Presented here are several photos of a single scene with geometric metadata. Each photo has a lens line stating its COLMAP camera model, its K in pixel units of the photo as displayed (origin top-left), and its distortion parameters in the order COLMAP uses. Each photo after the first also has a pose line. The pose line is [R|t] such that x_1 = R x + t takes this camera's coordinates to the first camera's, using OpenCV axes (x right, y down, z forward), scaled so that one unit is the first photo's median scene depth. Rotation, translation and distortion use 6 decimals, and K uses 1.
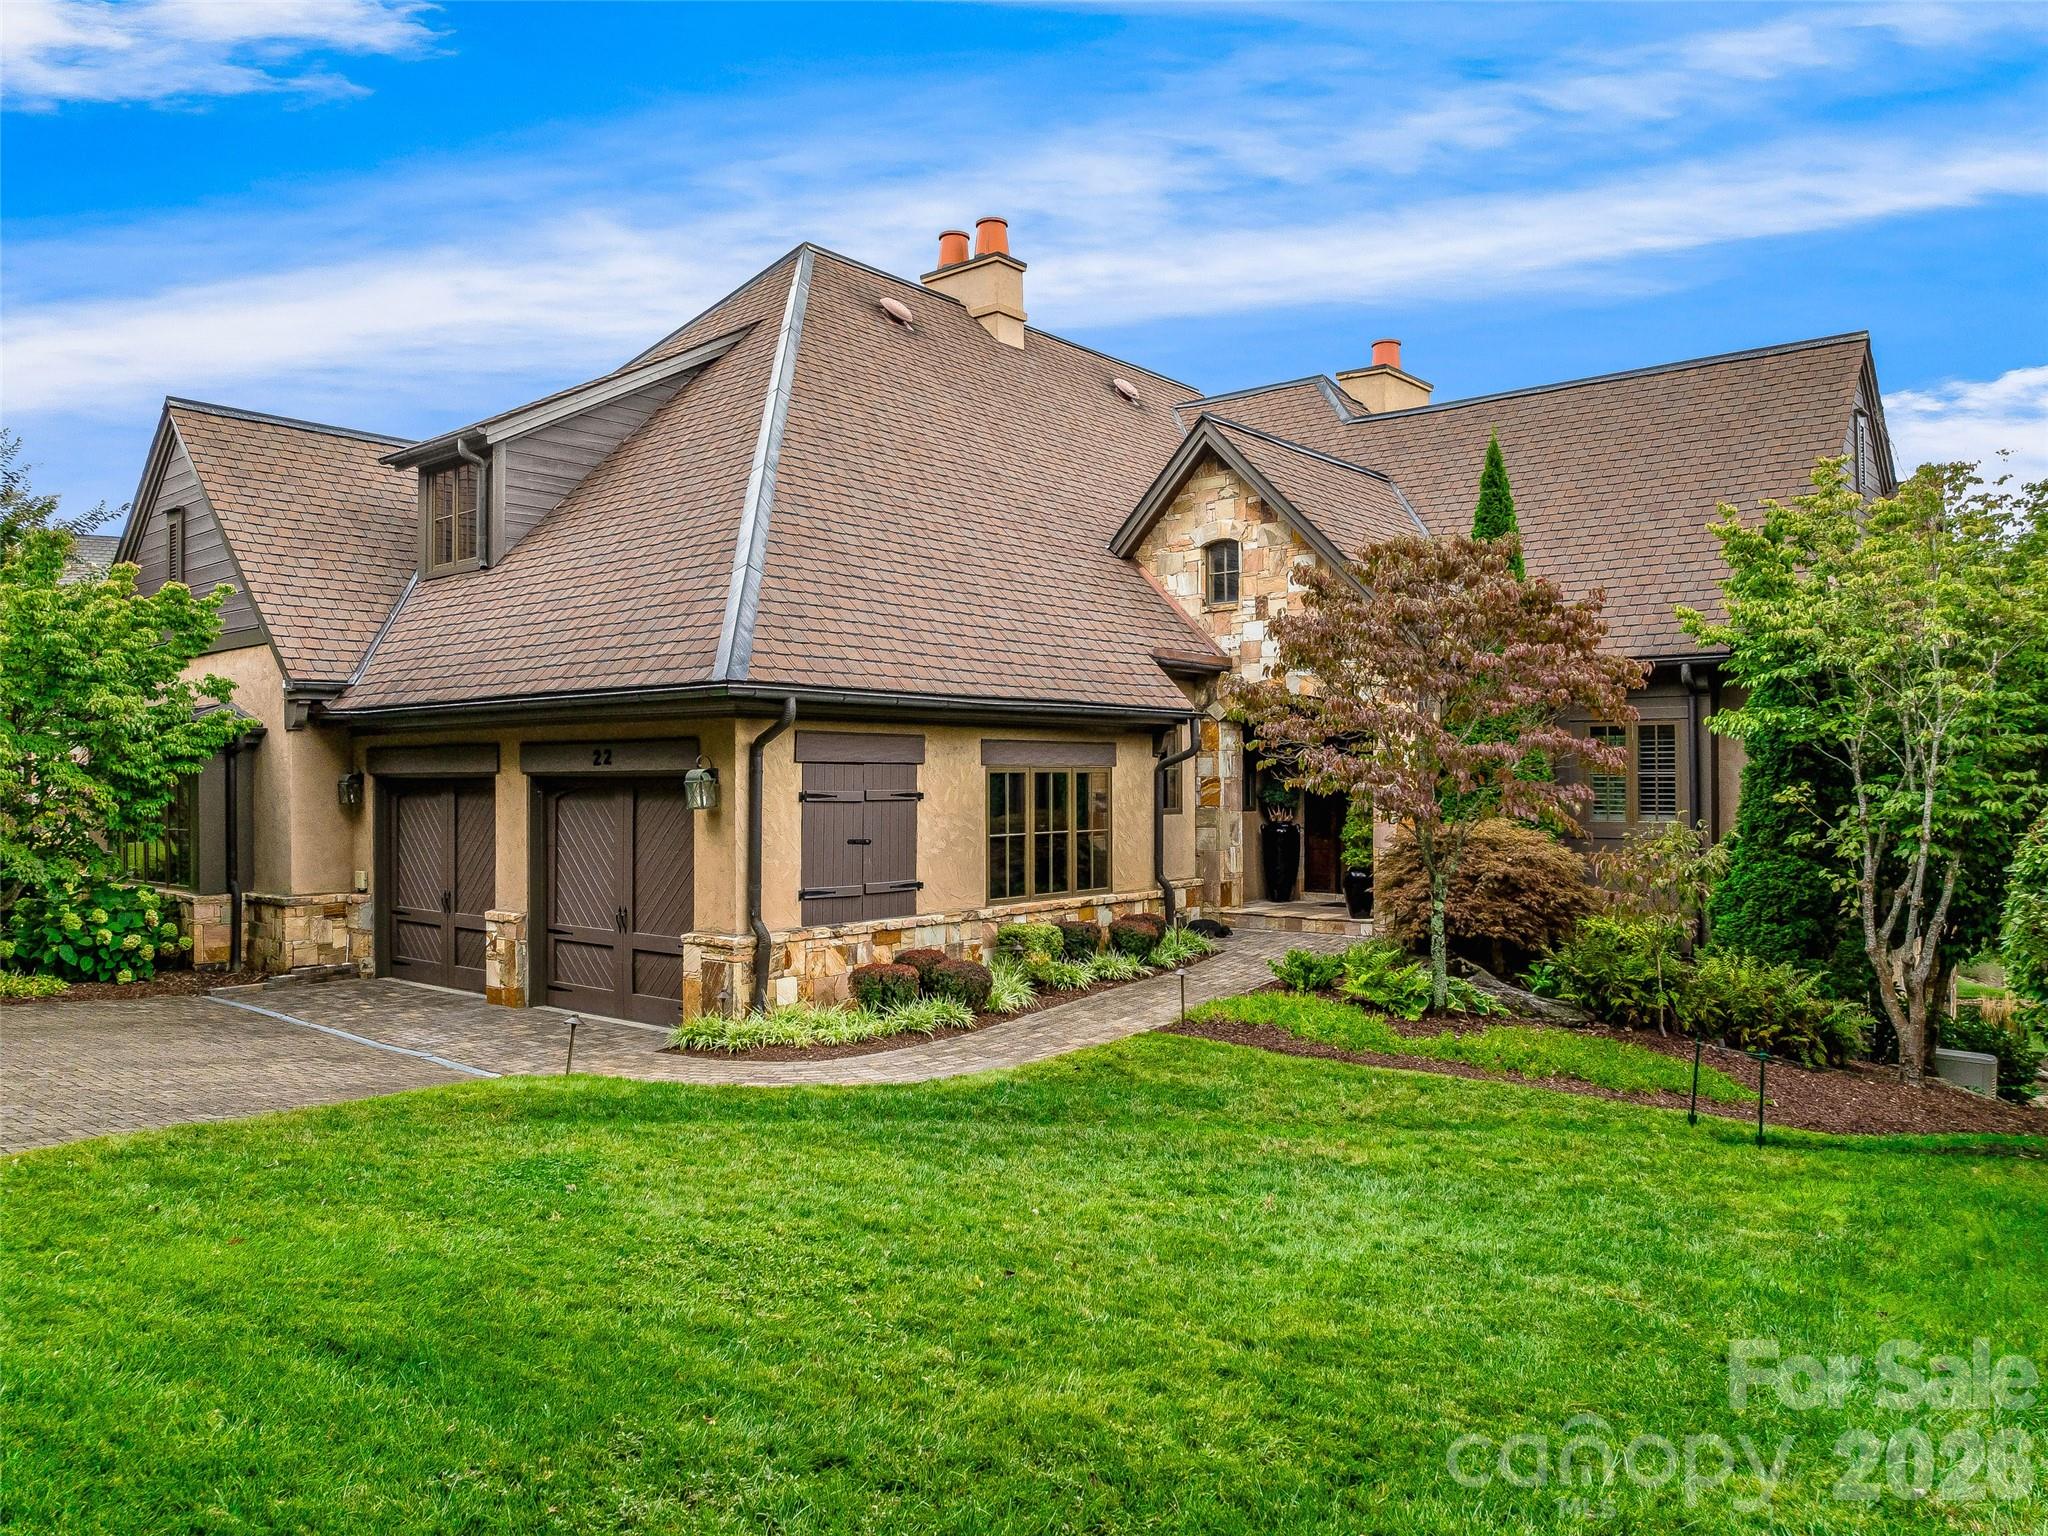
lens RADIAL K [[1457.4, 0, 1023.7], [0, 1457.4, 768.8], [0, 0, 1]] dist [-0.036324, -0.007873]
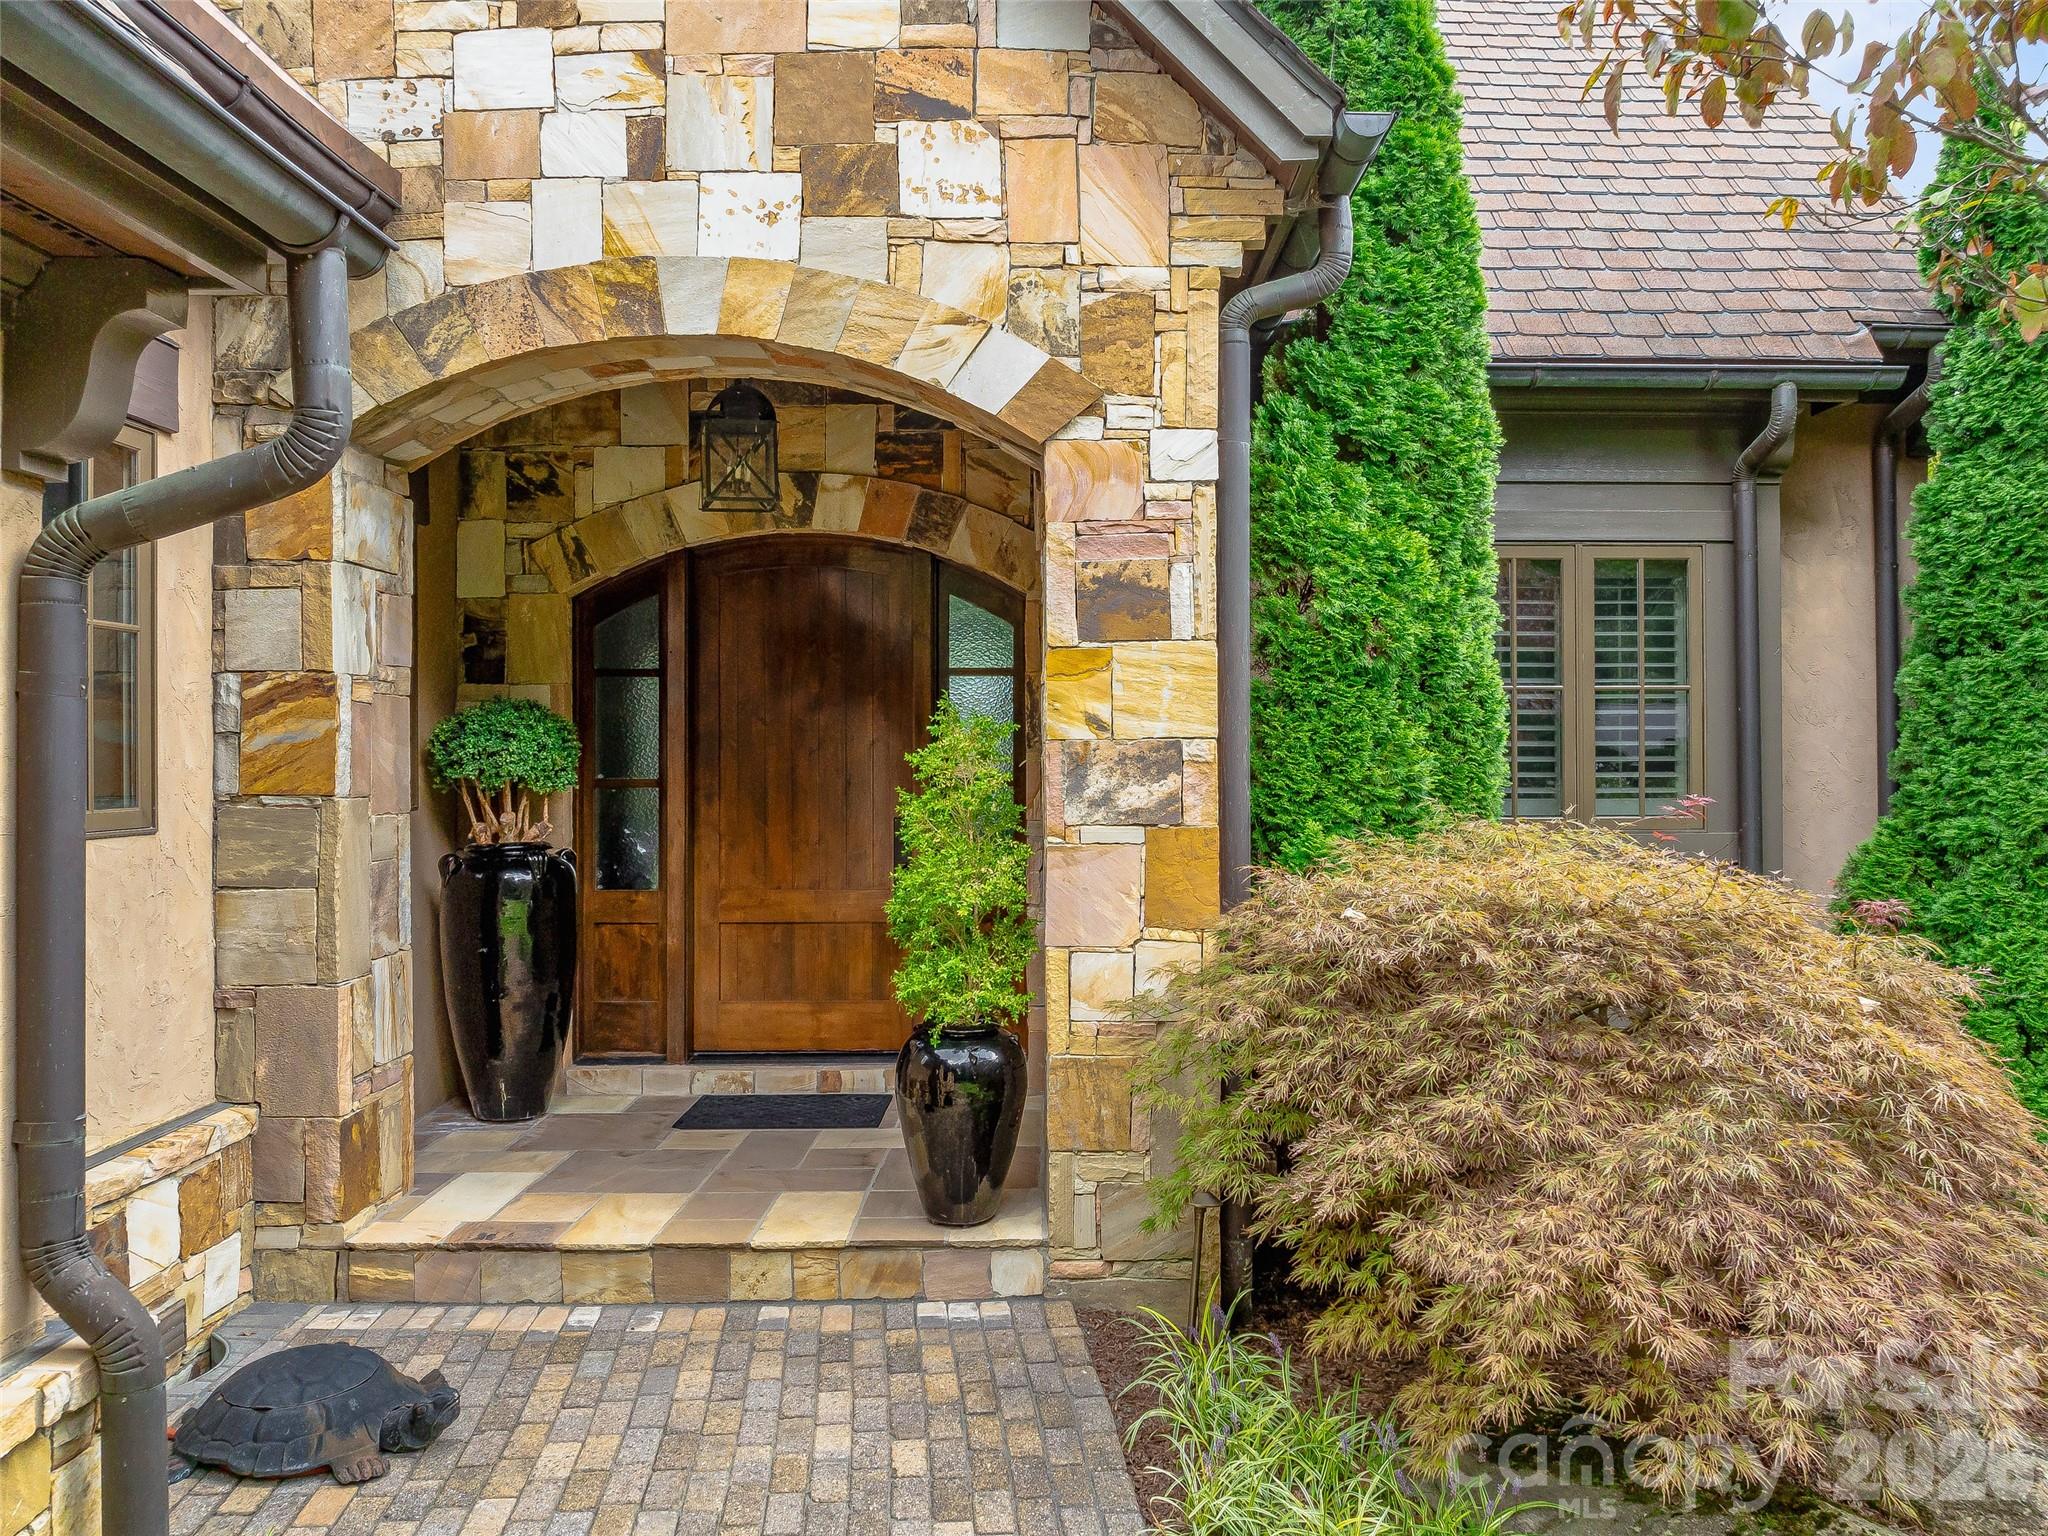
lens RADIAL K [[1457.4, 0, 1028.9], [0, 1457.4, 763.4], [0, 0, 1]] dist [-0.036324, -0.007873]
pose [[0.755114, 0.001059, 0.655593, 0.066068], [-0.001580, 0.999999, 0.000204, 0.020169], [-0.655591, -0.001190, 0.755115, 0.747613]]
